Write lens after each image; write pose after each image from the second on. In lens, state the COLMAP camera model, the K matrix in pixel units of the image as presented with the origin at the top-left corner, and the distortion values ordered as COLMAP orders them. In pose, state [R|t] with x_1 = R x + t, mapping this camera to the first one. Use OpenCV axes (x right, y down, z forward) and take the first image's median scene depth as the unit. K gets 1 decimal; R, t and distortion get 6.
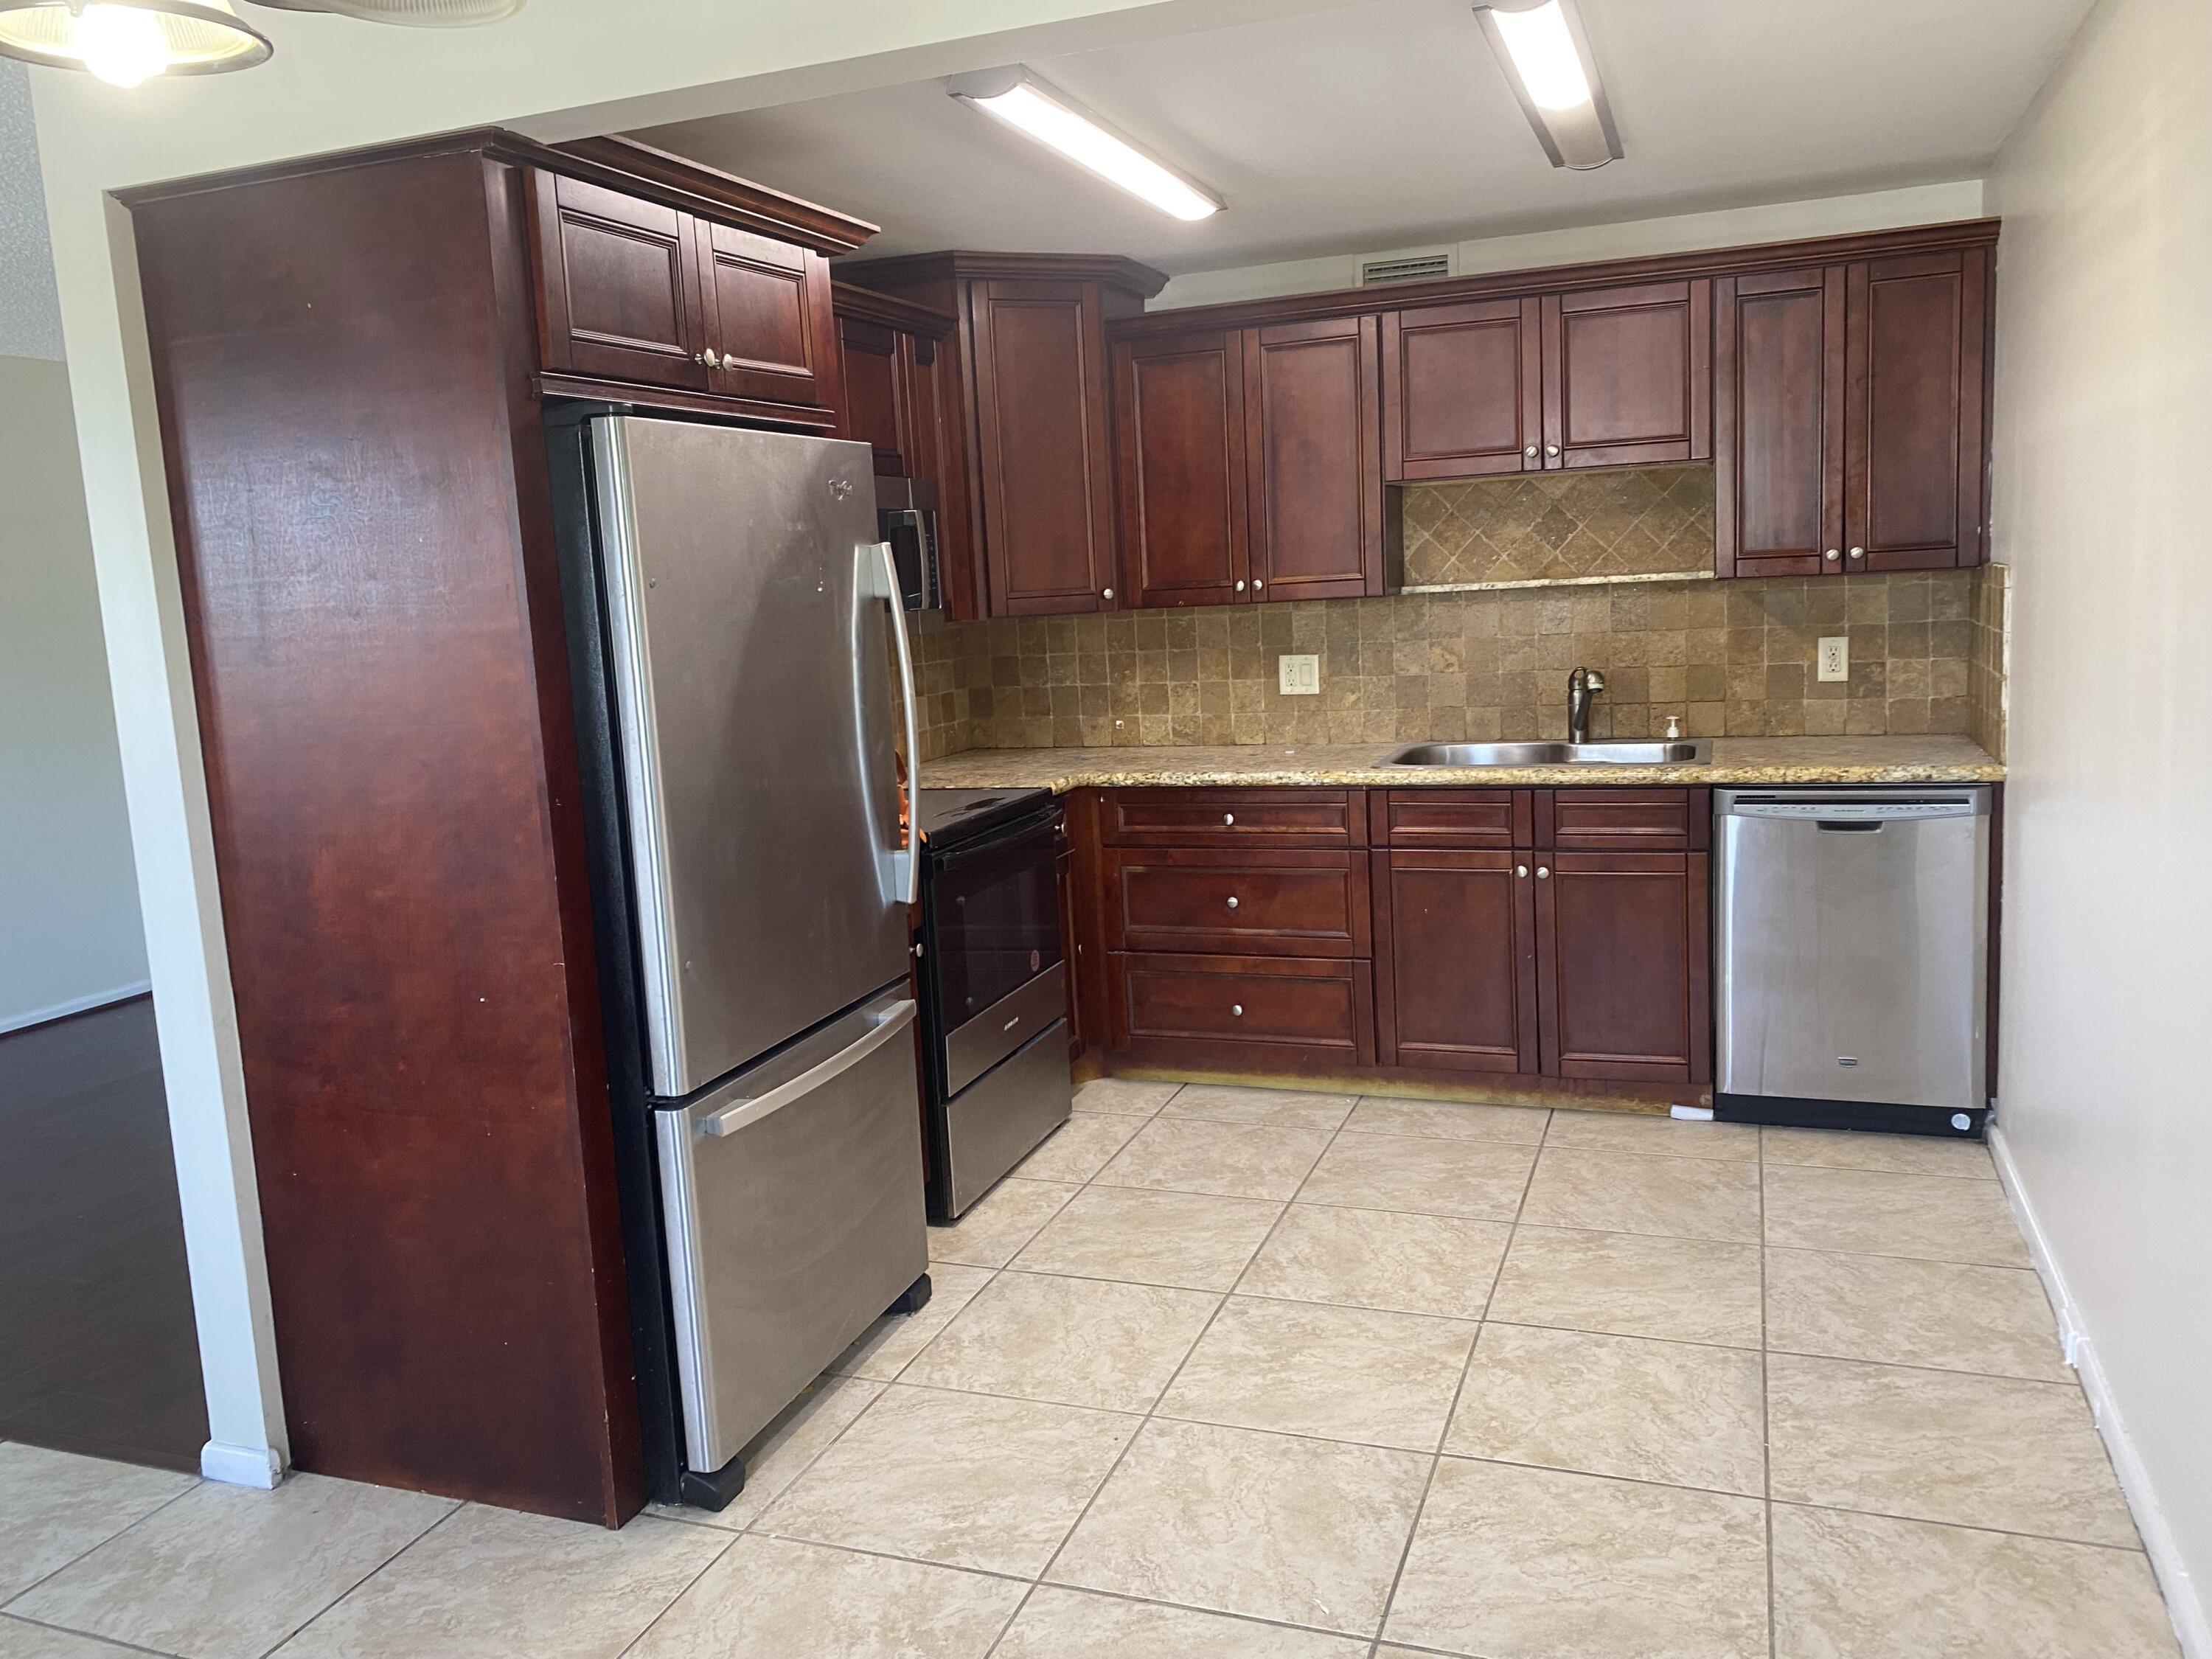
lens RADIAL K [[1674.1, 0, 1106.0], [0, 1674.1, 829.5], [0, 0, 1]] dist [0.007320, -0.122699]
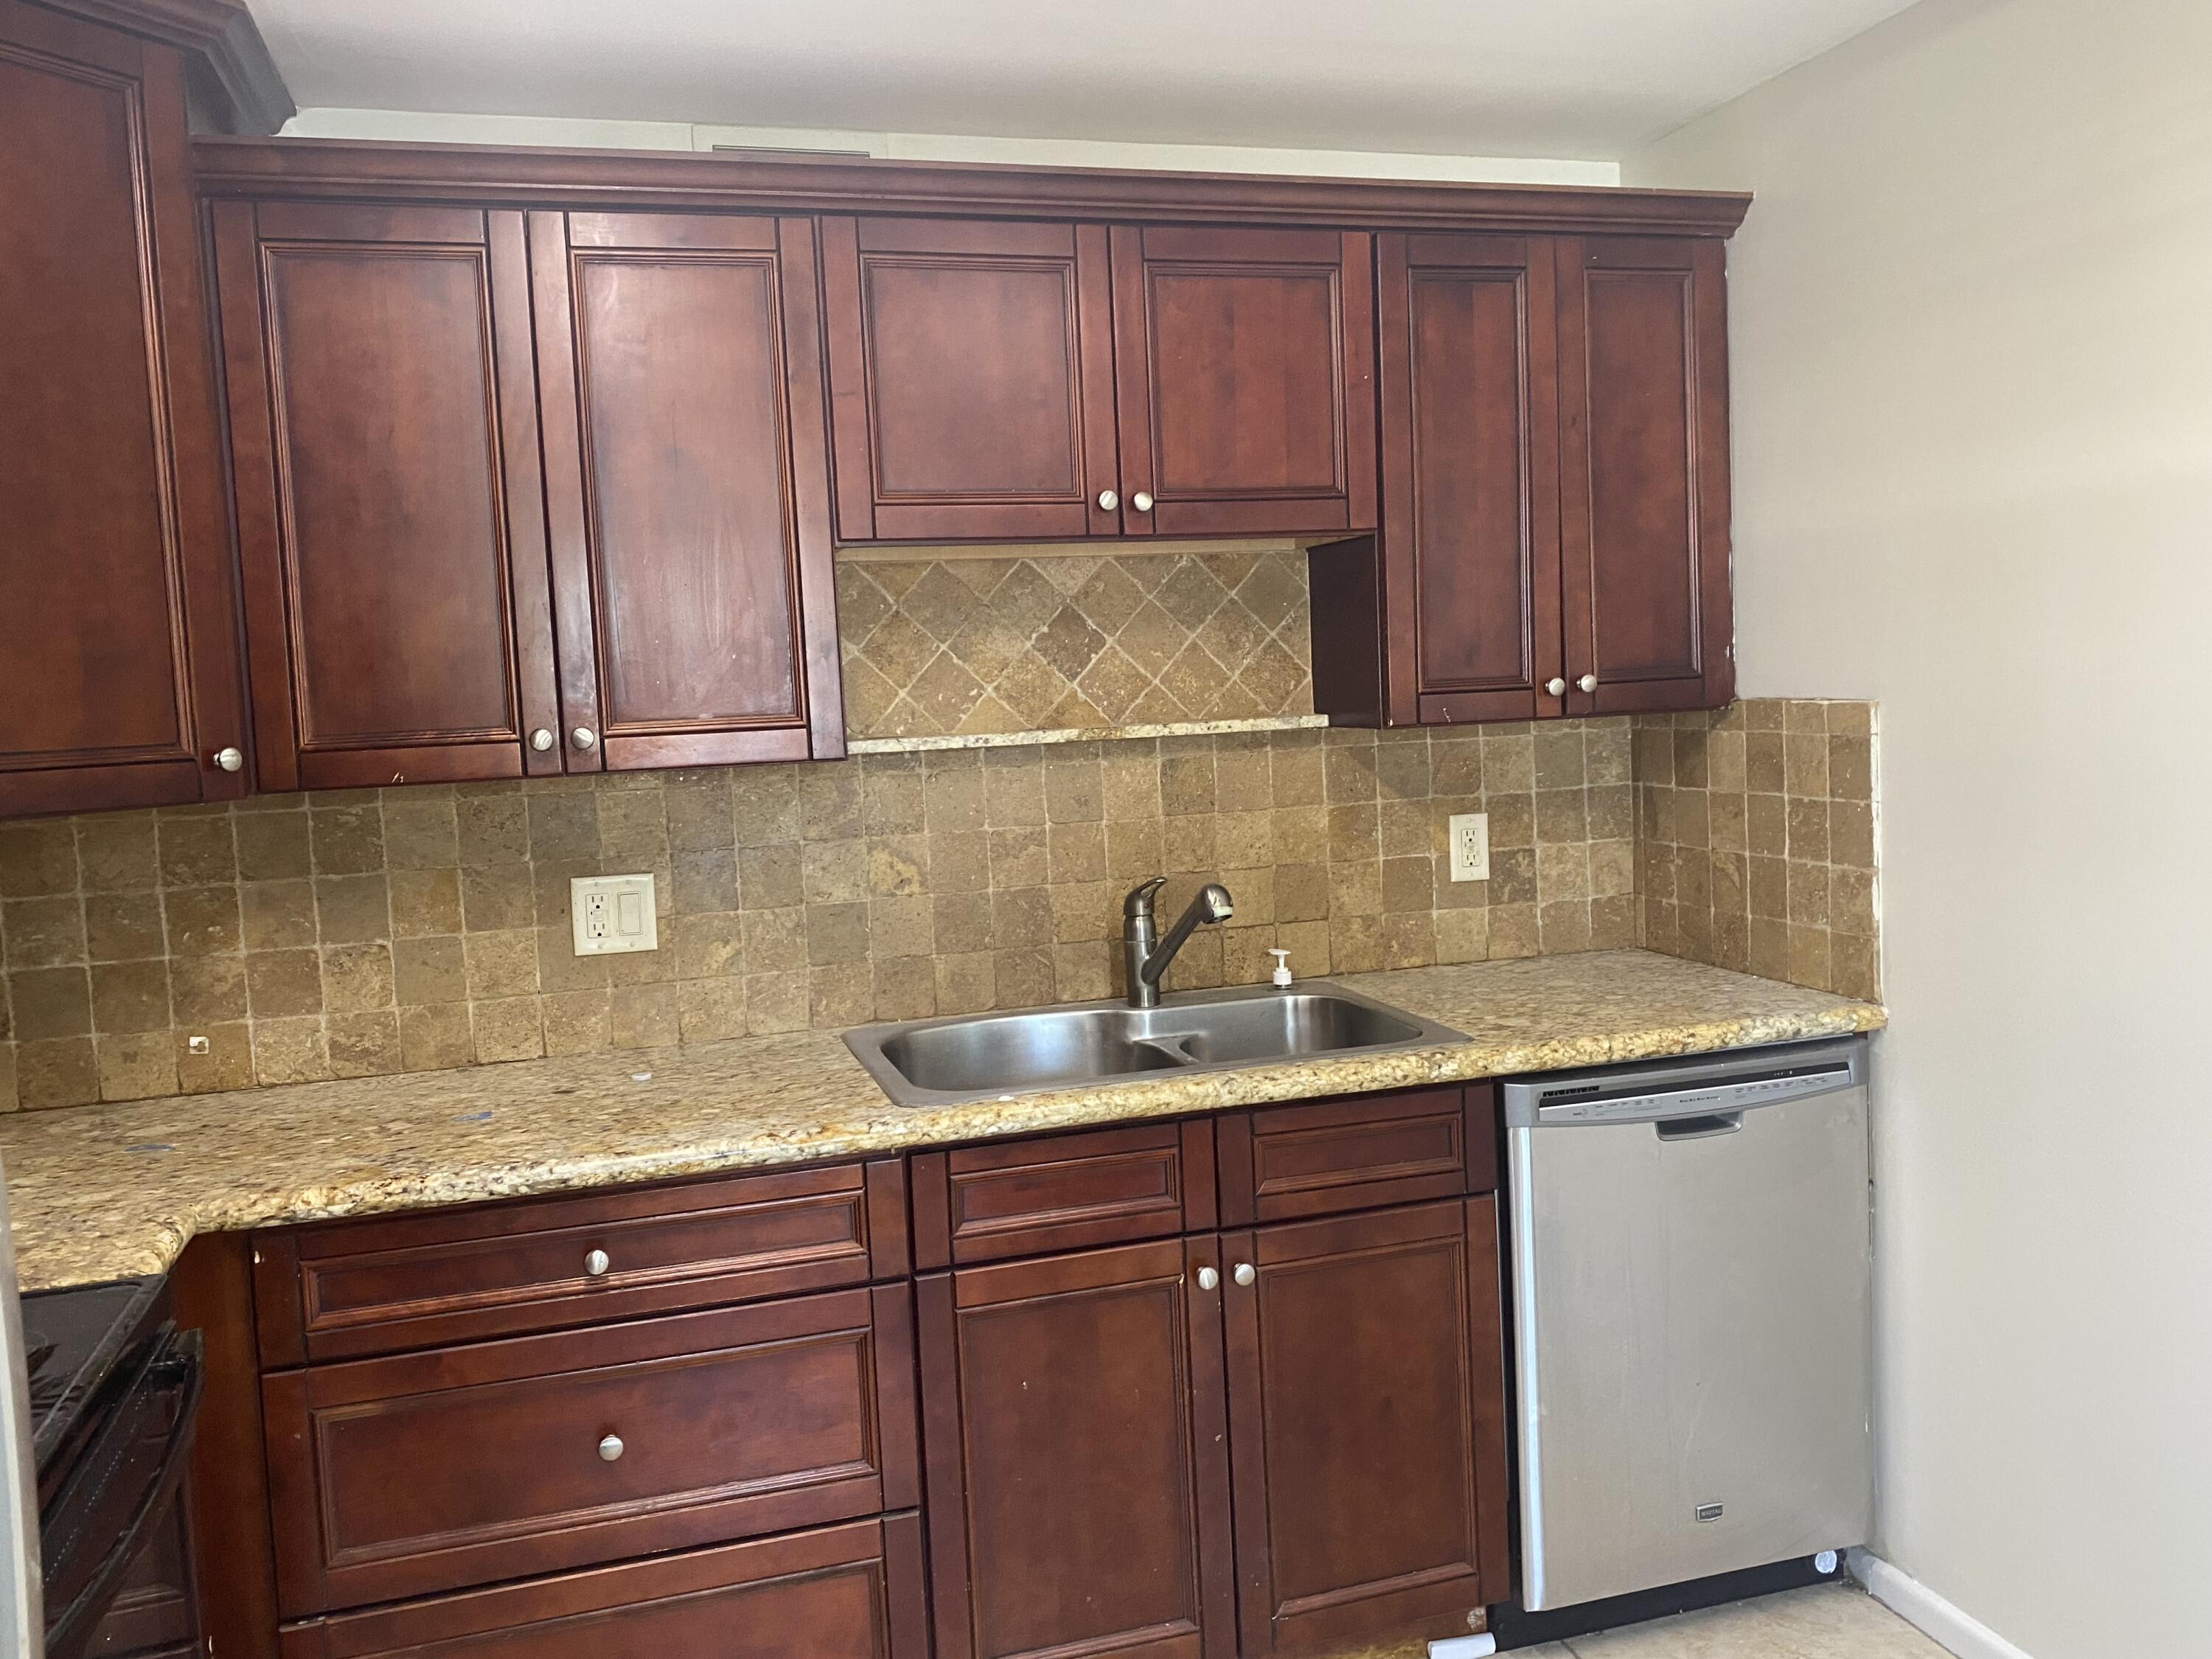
lens RADIAL K [[1740.6, 0, 1109.0], [0, 1740.6, 789.3], [0, 0, 1]] dist [0.089274, -0.157160]
pose [[0.789243, -0.017249, 0.613839, -0.101223], [0.093740, 0.991274, -0.092671, -0.072793], [-0.606884, 0.130681, 0.783973, 0.530336]]
